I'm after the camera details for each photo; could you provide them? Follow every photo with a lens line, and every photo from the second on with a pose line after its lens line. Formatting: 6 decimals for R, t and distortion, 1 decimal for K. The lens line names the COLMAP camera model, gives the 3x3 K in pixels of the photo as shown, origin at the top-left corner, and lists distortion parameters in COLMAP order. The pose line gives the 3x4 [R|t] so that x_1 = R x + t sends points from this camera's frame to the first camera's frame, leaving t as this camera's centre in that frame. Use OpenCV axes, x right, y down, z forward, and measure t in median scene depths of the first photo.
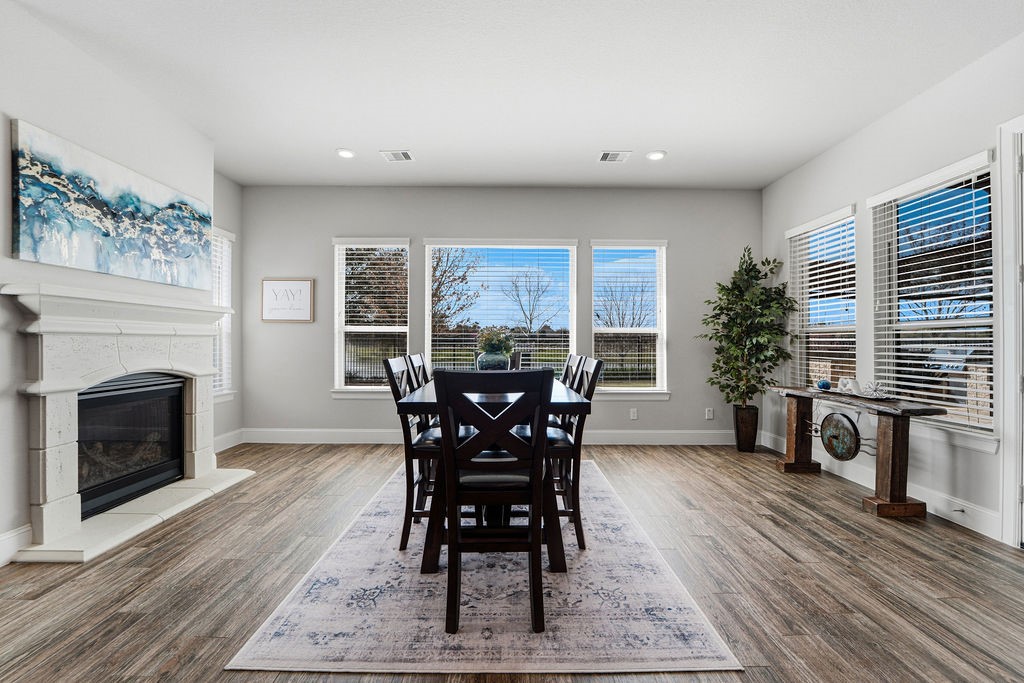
lens RADIAL K [[424.7, 0, 512.0], [0, 424.7, 341.5], [0, 0, 1]] dist [-0.019661, 0.000220]
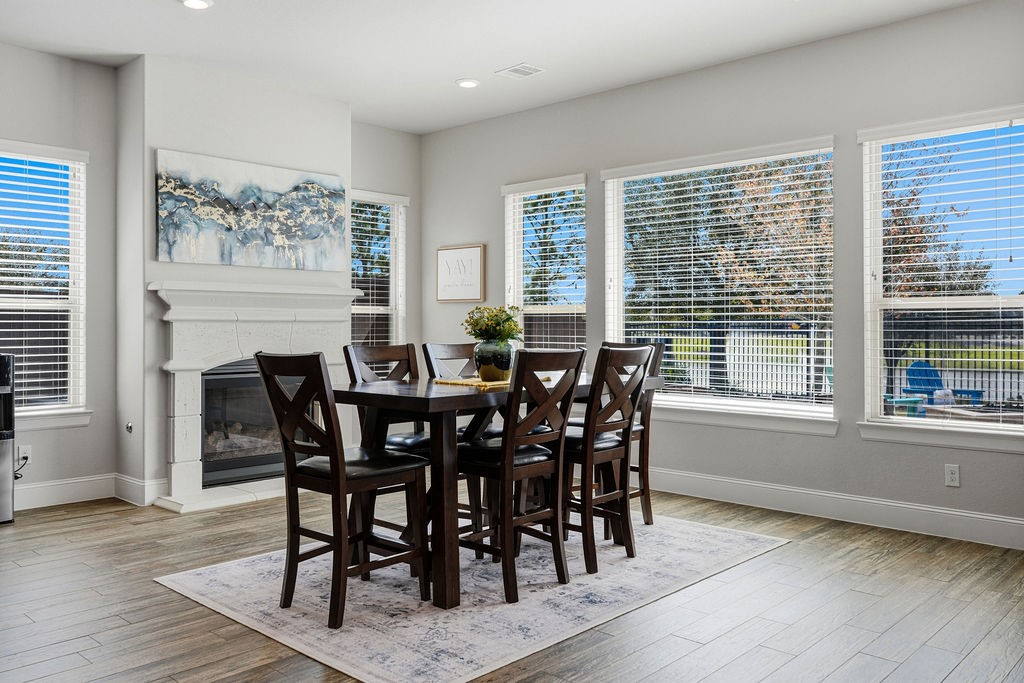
lens RADIAL K [[831.6, 0, 513.0], [0, 831.6, 318.4], [0, 0, 1]] dist [-0.009387, -0.001621]
pose [[0.724360, -0.010671, -0.689339, 1.085873], [0.002020, 0.999909, -0.013356, 0.006368], [0.689418, 0.008282, 0.724316, -0.060325]]
